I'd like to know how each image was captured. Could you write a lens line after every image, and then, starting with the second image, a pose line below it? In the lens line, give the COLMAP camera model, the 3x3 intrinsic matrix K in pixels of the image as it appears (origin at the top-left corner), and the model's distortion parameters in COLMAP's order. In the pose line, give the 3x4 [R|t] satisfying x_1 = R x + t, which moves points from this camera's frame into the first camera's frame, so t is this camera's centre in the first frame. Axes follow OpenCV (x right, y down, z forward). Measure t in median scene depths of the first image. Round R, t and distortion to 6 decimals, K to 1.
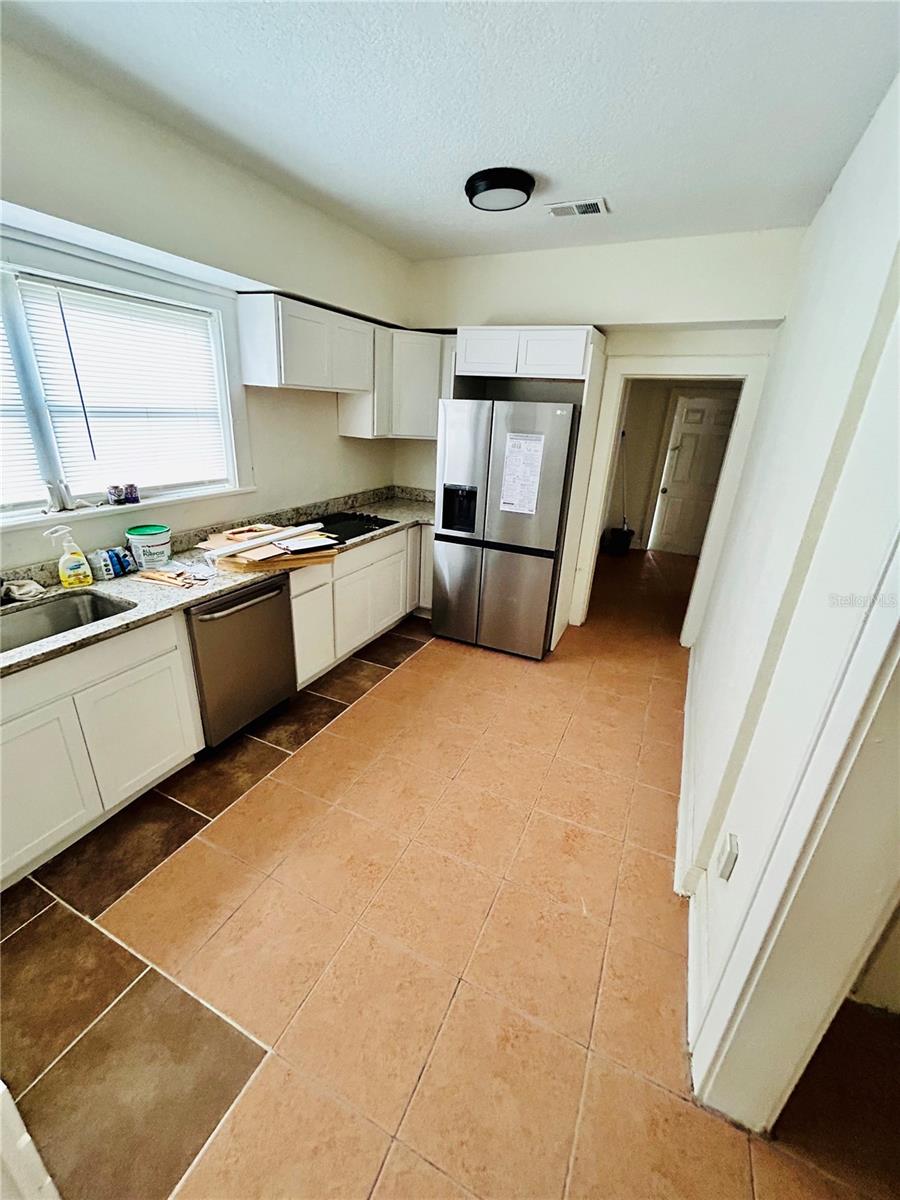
lens RADIAL K [[485.1, 0, 445.4], [0, 485.1, 600.4], [0, 0, 1]] dist [-0.001011, 0.000927]
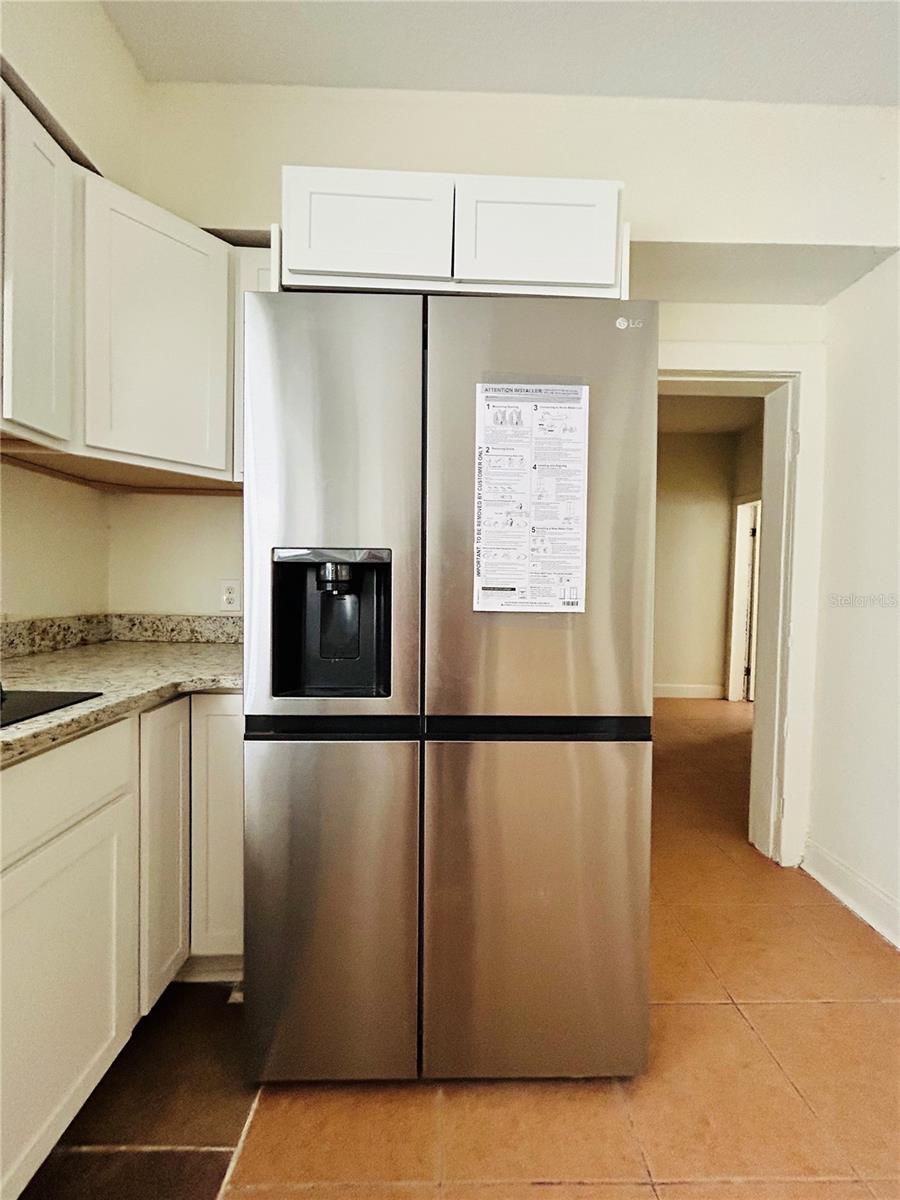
lens RADIAL K [[485.1, 0, 449.8], [0, 485.1, 605.6], [0, 0, 1]] dist [-0.001011, 0.000927]
pose [[0.892059, -0.046969, 0.449471, -0.038620], [0.187020, 0.943790, -0.272551, -0.093883], [-0.411405, 0.327191, 0.850701, 0.645650]]
